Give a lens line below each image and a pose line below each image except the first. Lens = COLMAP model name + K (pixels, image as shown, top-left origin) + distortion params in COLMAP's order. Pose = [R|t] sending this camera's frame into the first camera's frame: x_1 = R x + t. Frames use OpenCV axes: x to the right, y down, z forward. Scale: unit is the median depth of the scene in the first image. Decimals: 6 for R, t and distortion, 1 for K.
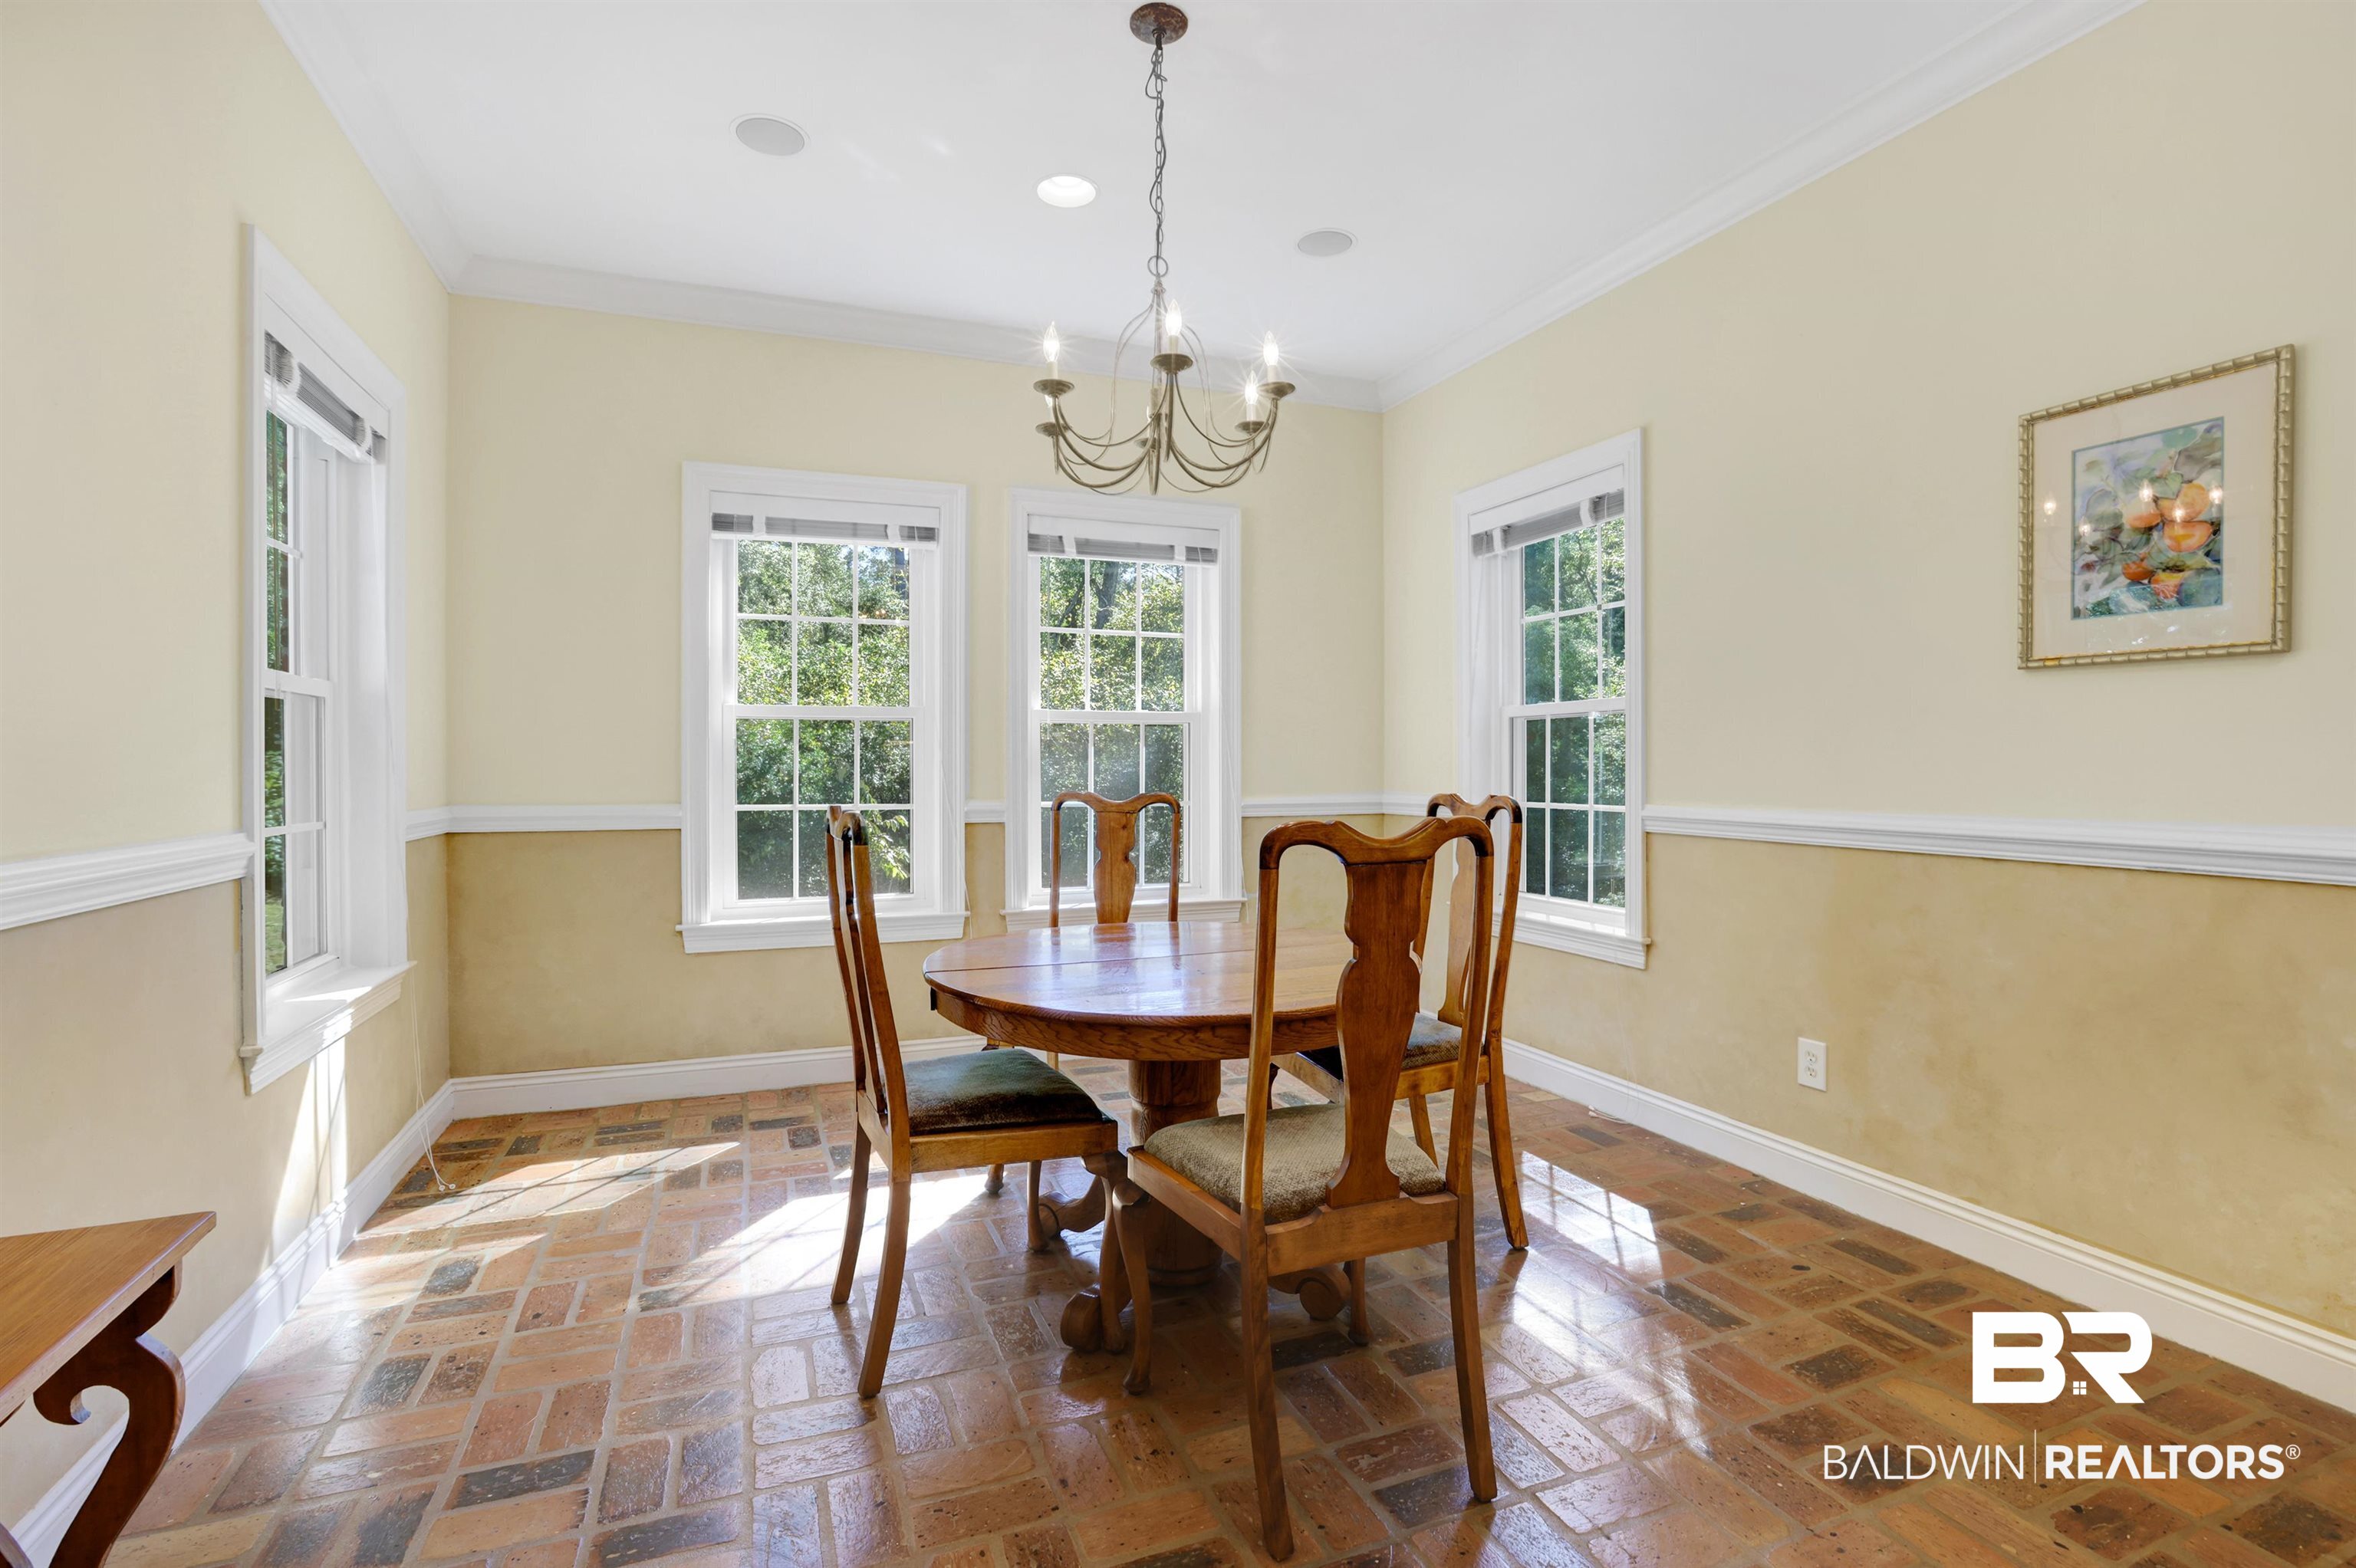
lens RADIAL K [[1081.4, 0, 1183.9], [0, 1081.4, 782.8], [0, 0, 1]] dist [-0.040693, 0.008061]
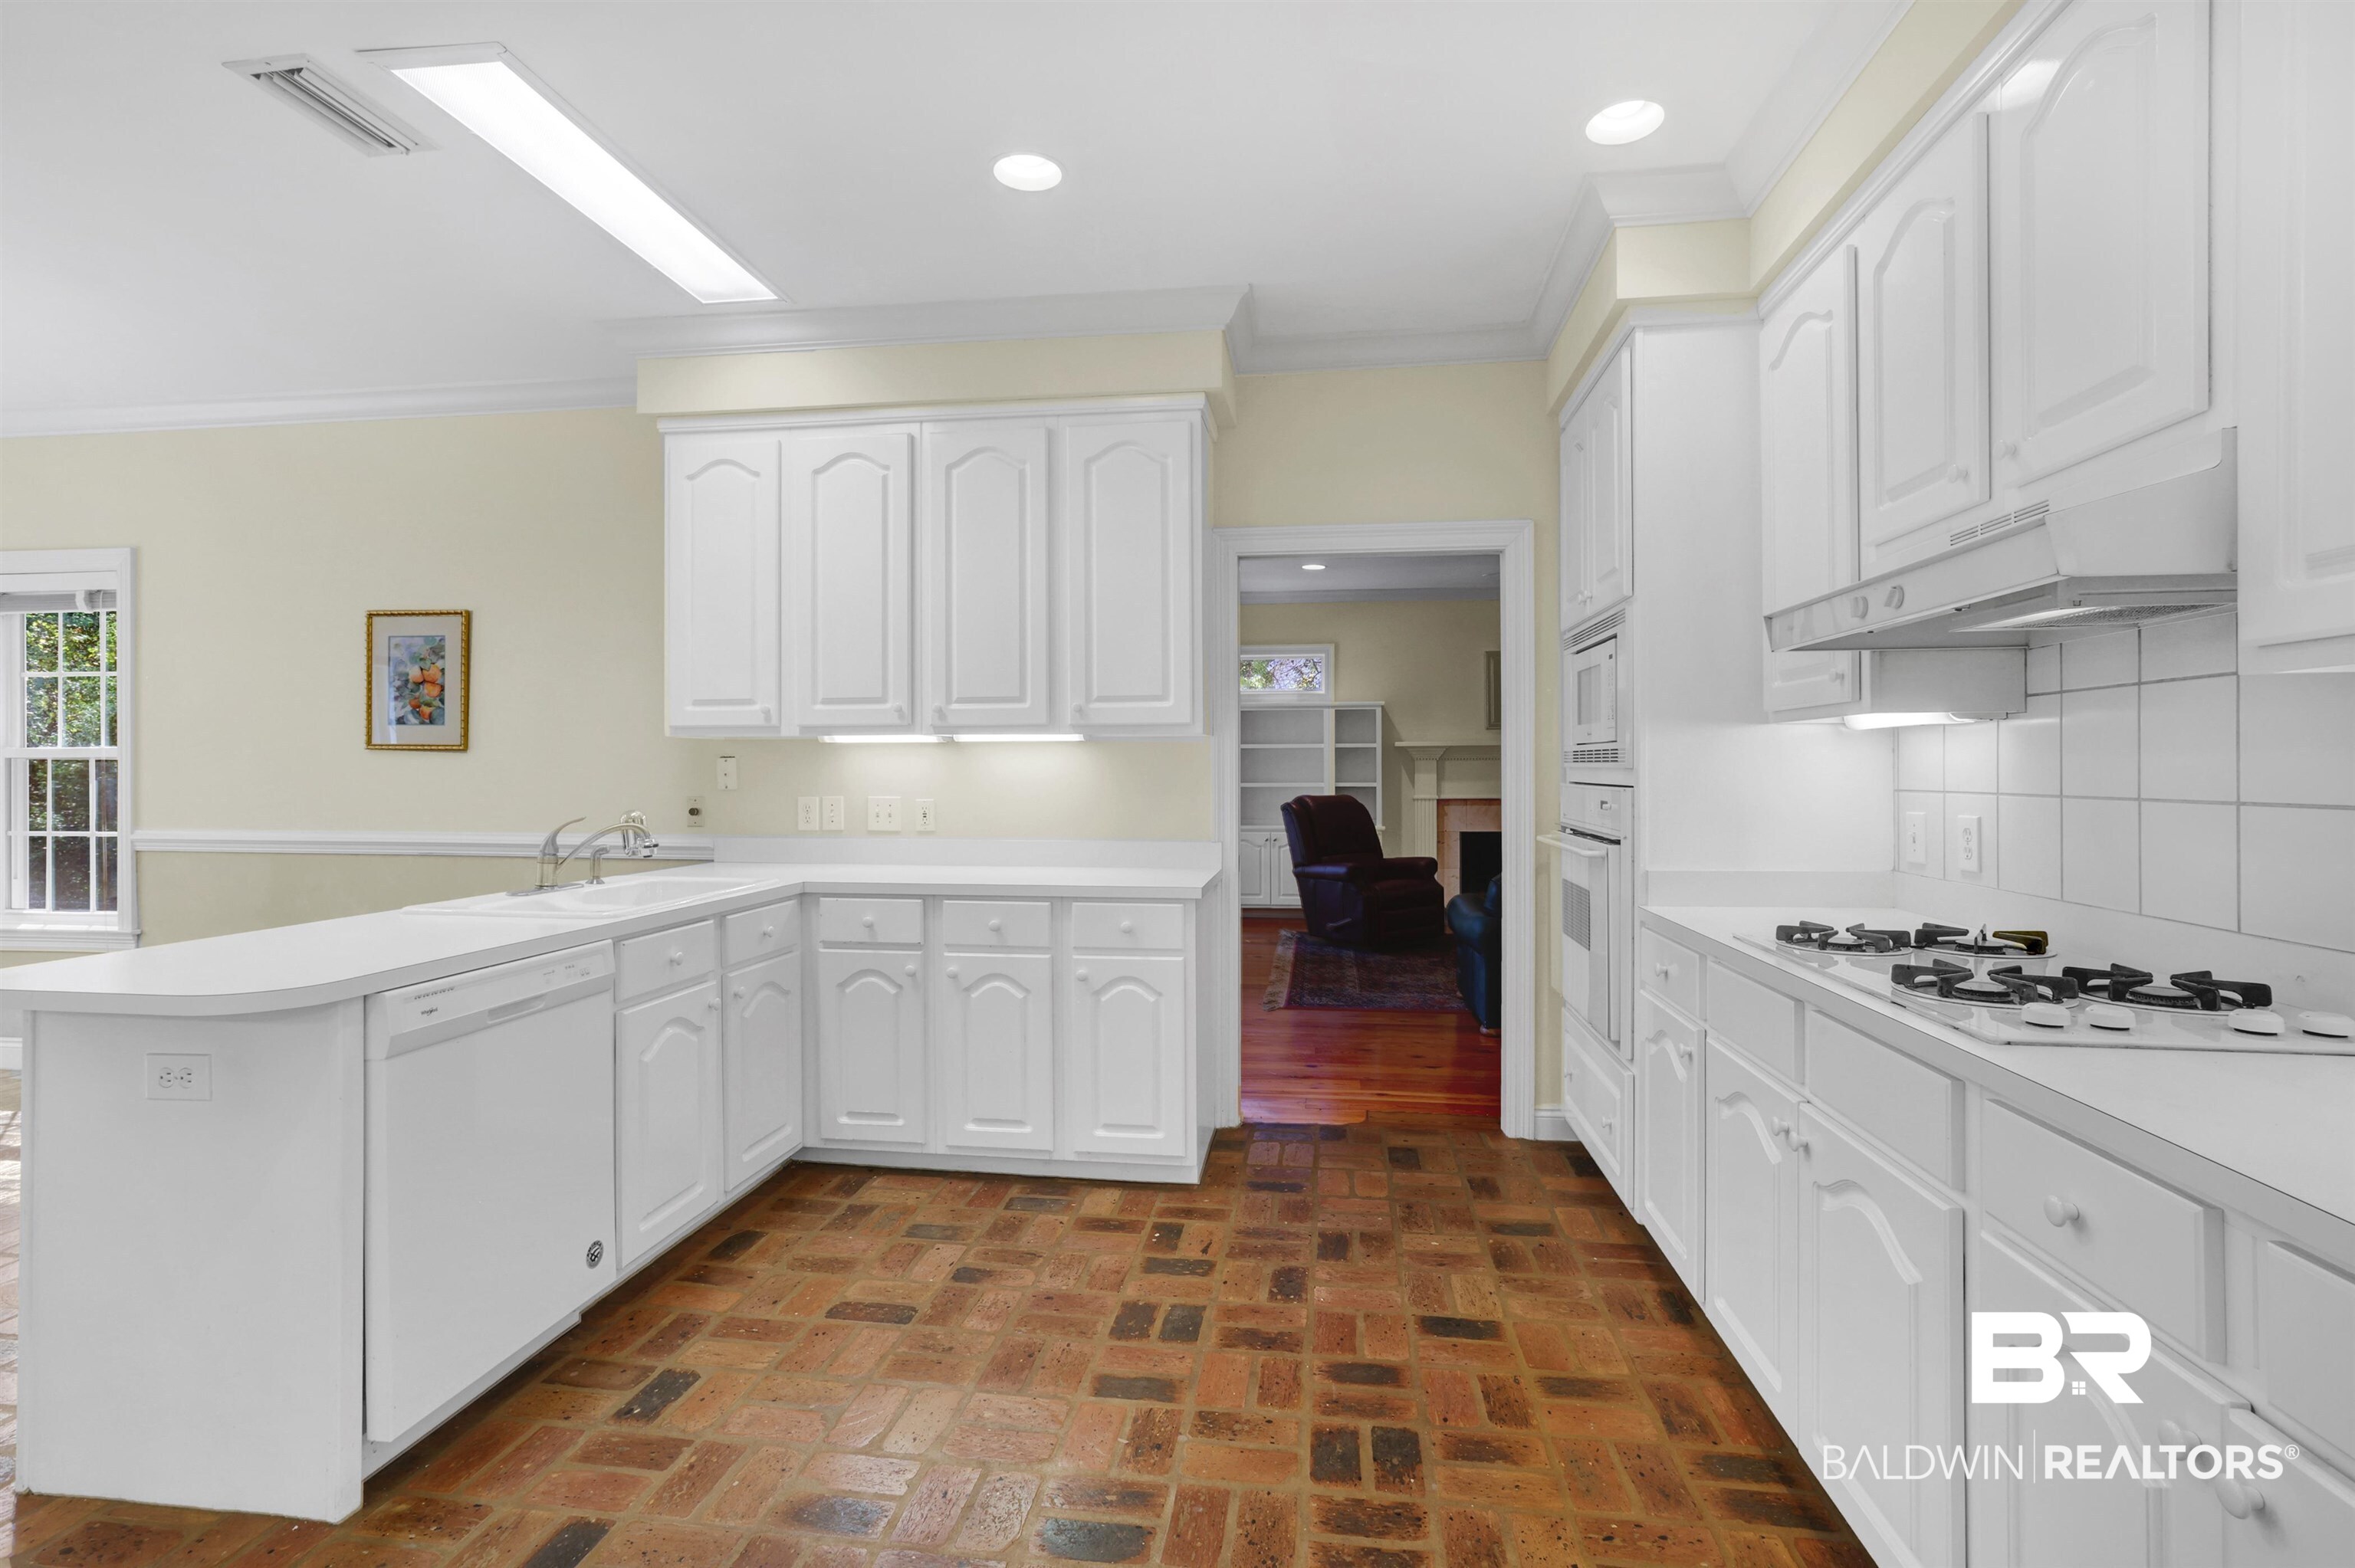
lens RADIAL K [[1080.9, 0, 1186.2], [0, 1080.9, 783.9], [0, 0, 1]] dist [-0.040693, 0.008061]
pose [[0.456197, -0.001134, 0.889878, -0.191114], [0.014248, 0.999880, -0.006030, -0.015940], [-0.889765, 0.015430, 0.456159, -1.105352]]
